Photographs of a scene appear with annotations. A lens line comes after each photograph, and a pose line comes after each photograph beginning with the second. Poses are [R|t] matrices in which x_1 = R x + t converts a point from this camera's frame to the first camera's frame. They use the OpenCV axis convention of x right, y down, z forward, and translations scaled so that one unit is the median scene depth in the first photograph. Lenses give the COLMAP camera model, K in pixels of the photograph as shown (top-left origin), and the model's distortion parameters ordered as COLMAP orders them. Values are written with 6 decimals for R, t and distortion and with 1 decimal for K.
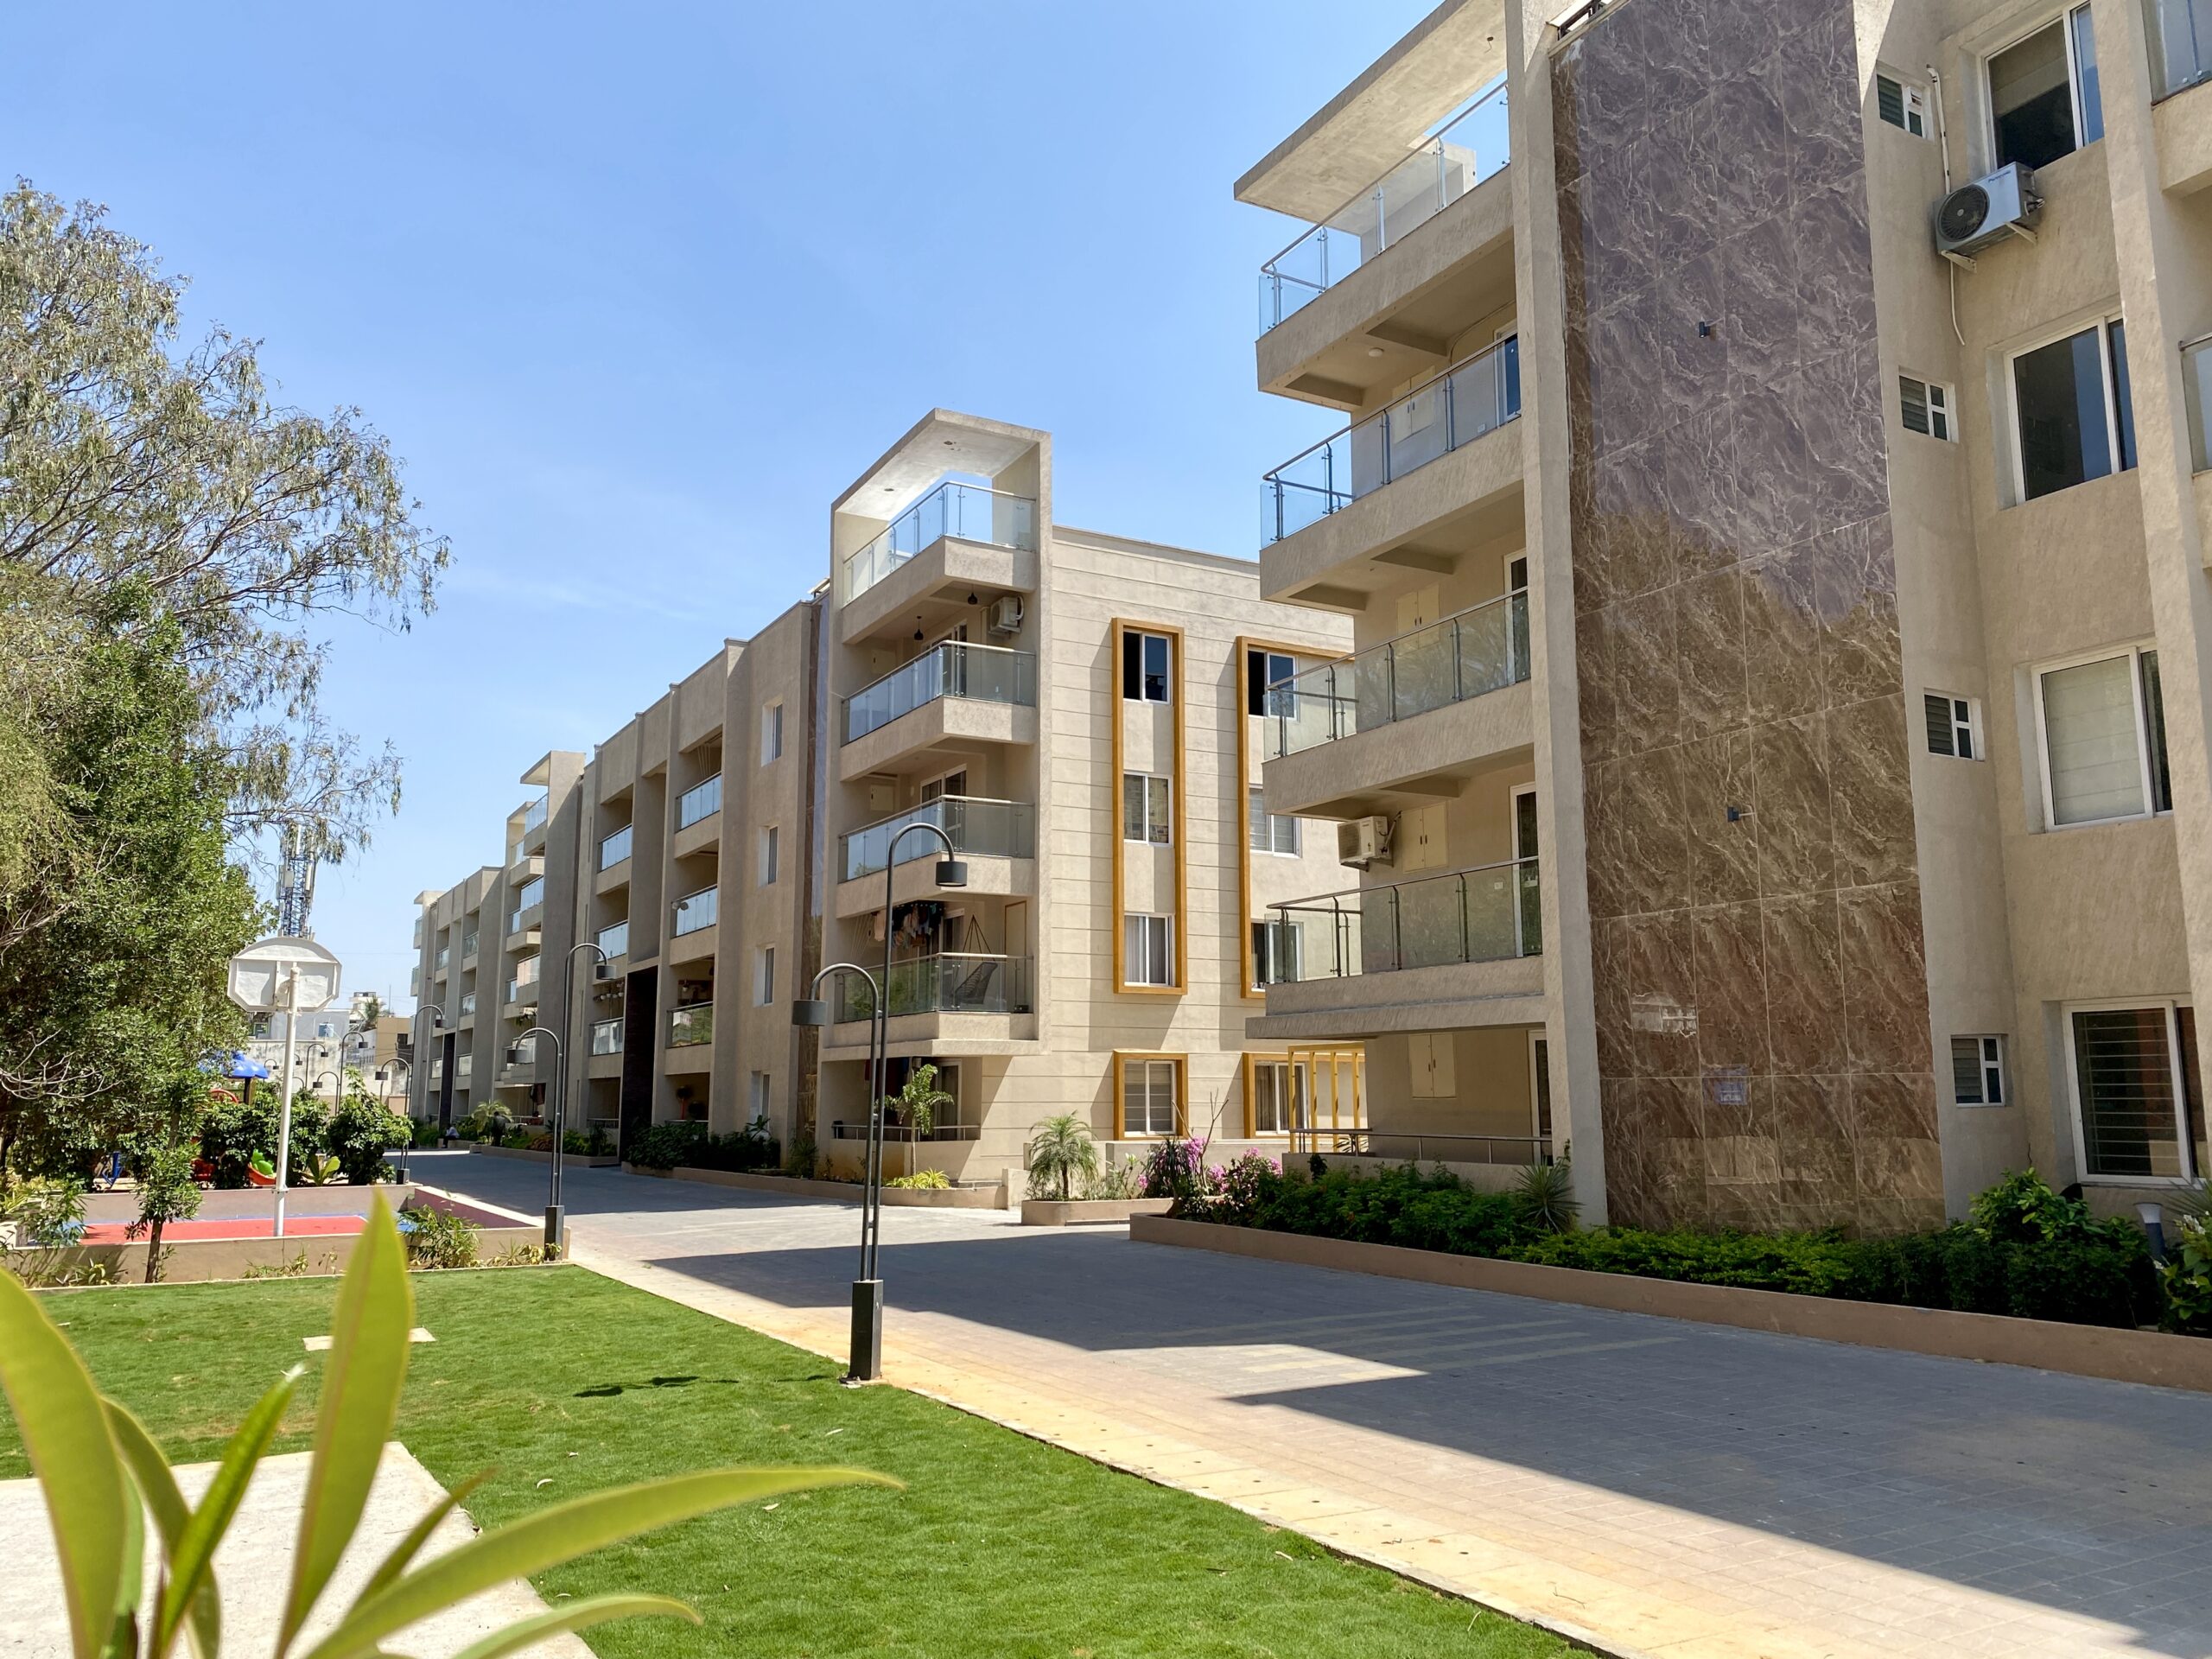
lens RADIAL K [[1650.4, 0, 1106.0], [0, 1650.4, 829.5], [0, 0, 1]] dist [0.189621, -0.548192]
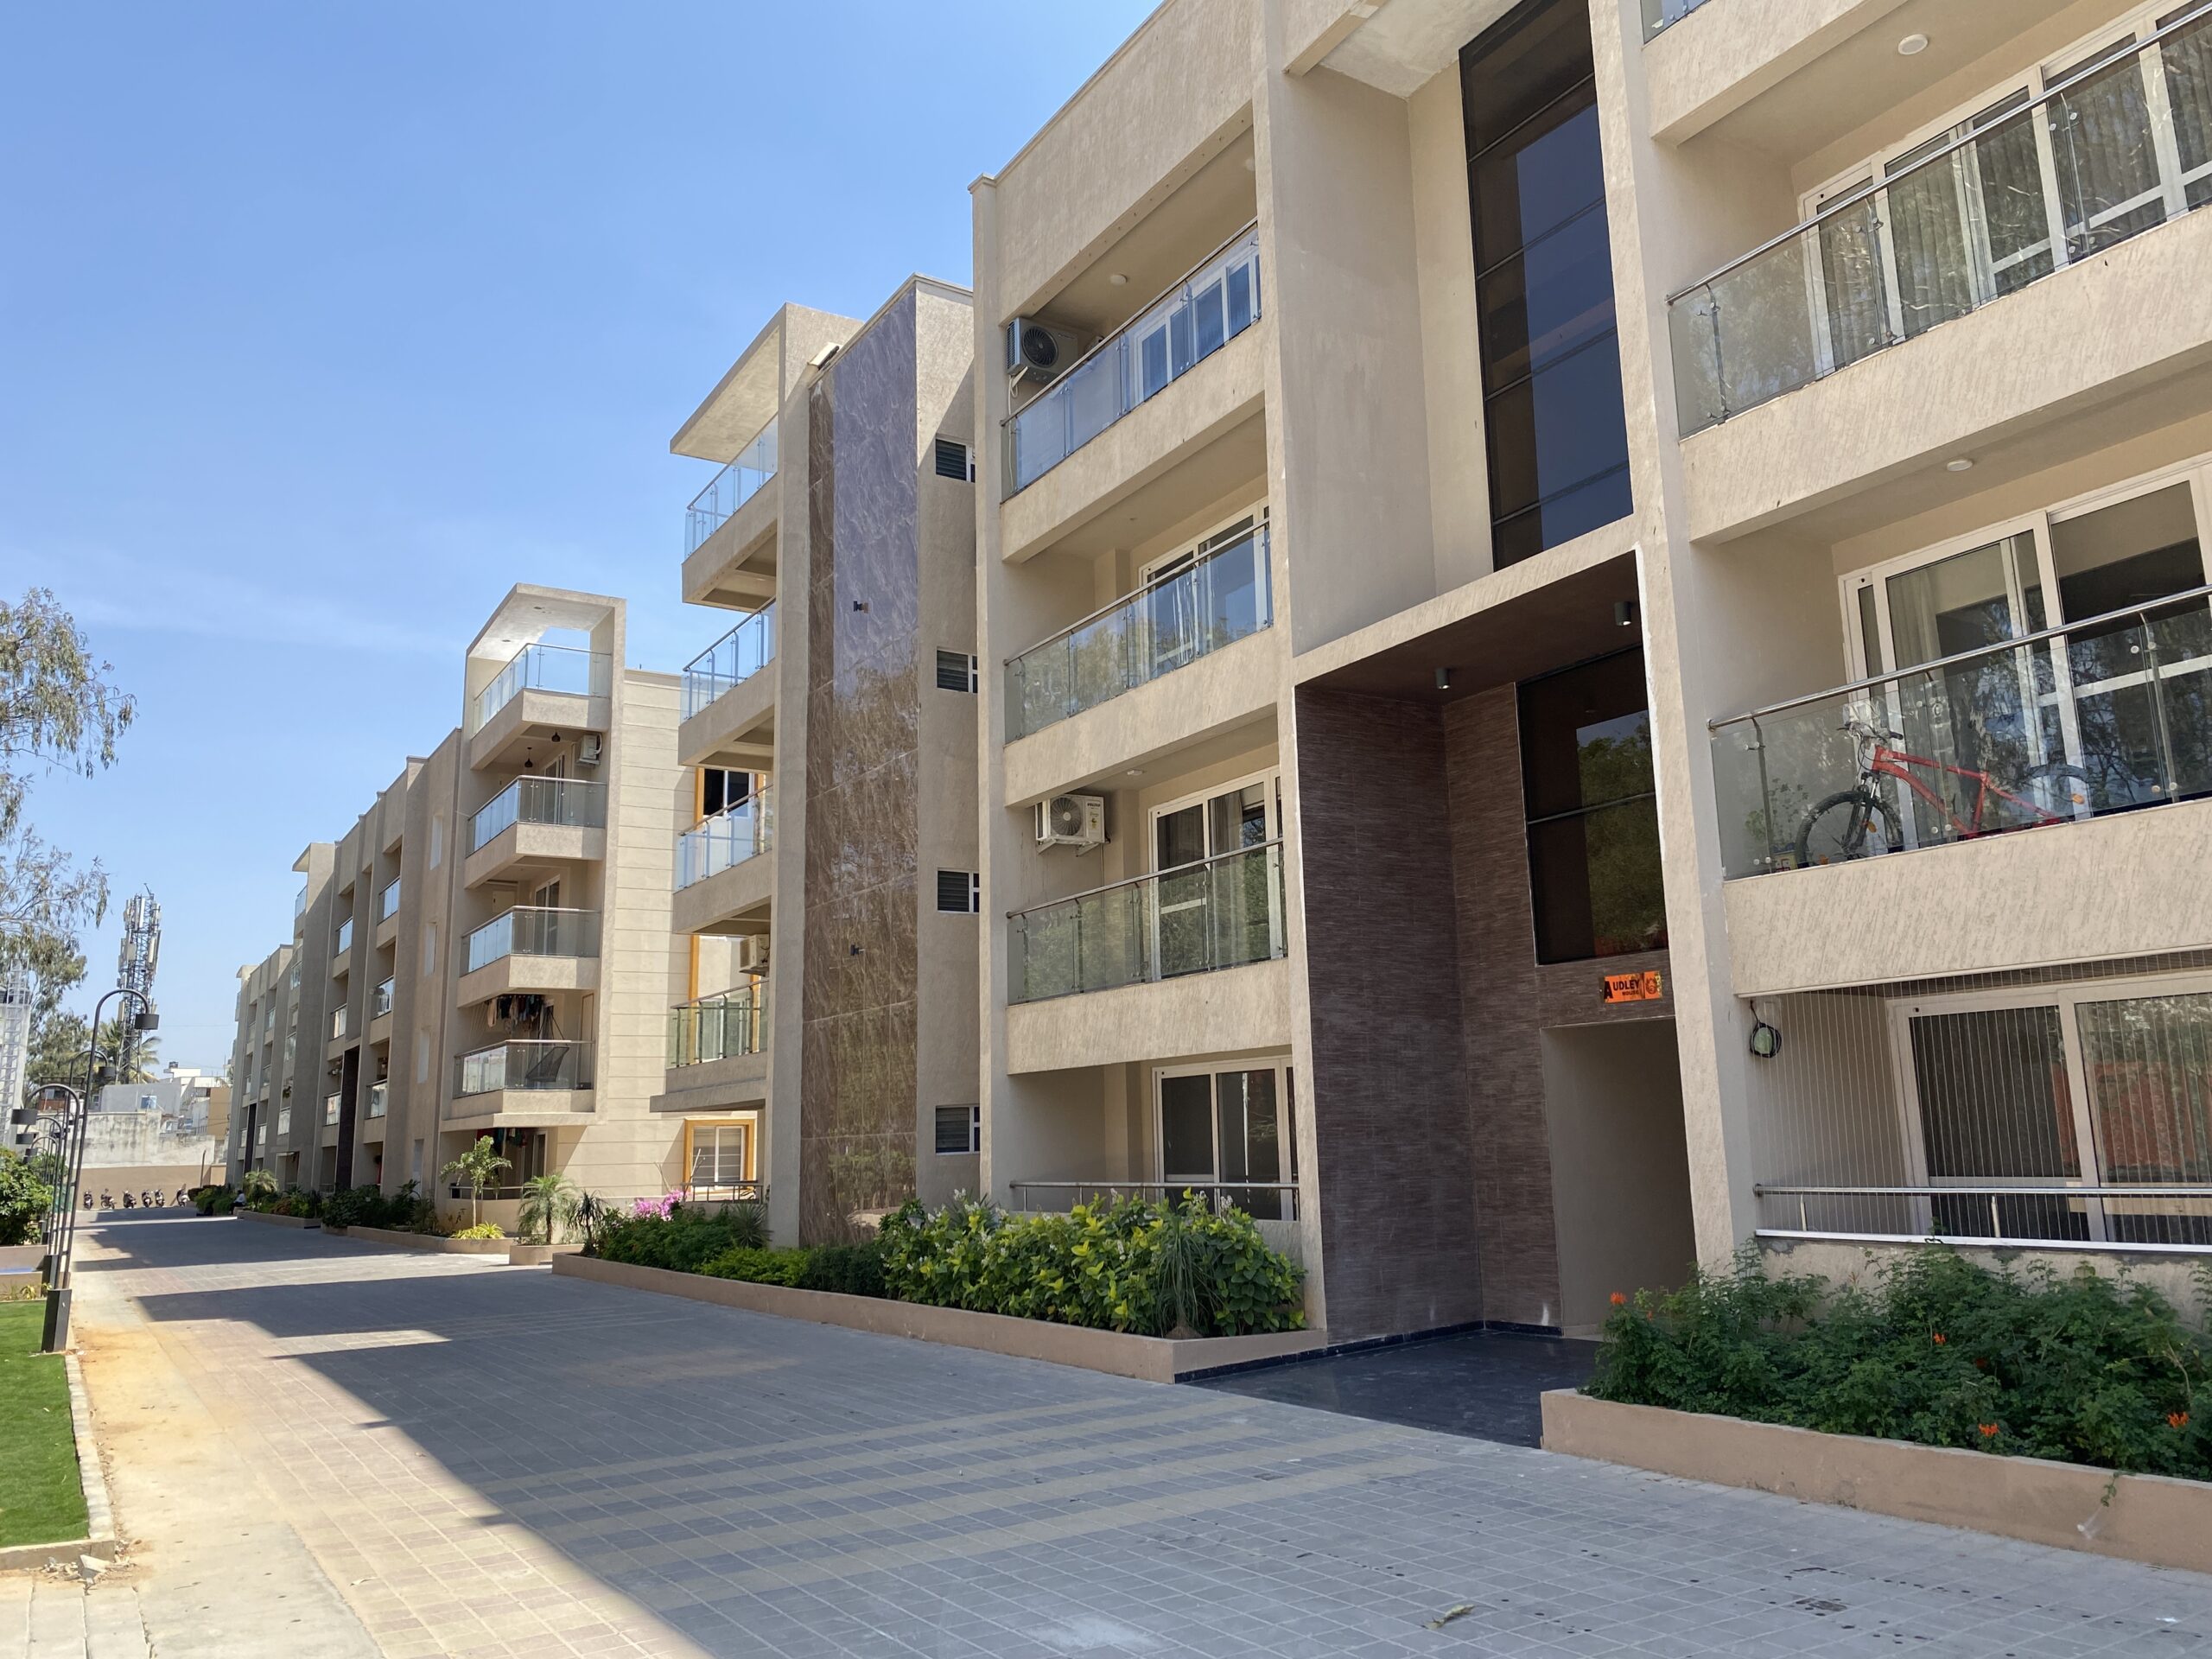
lens RADIAL K [[1711.4, 0, 1108.4], [0, 1711.4, 762.2], [0, 0, 1]] dist [-0.002404, -0.001338]
pose [[0.999374, -0.016163, 0.031471, 0.477236], [0.018099, 0.997896, -0.062256, -0.065296], [-0.030398, 0.062787, 0.997564, -0.408290]]
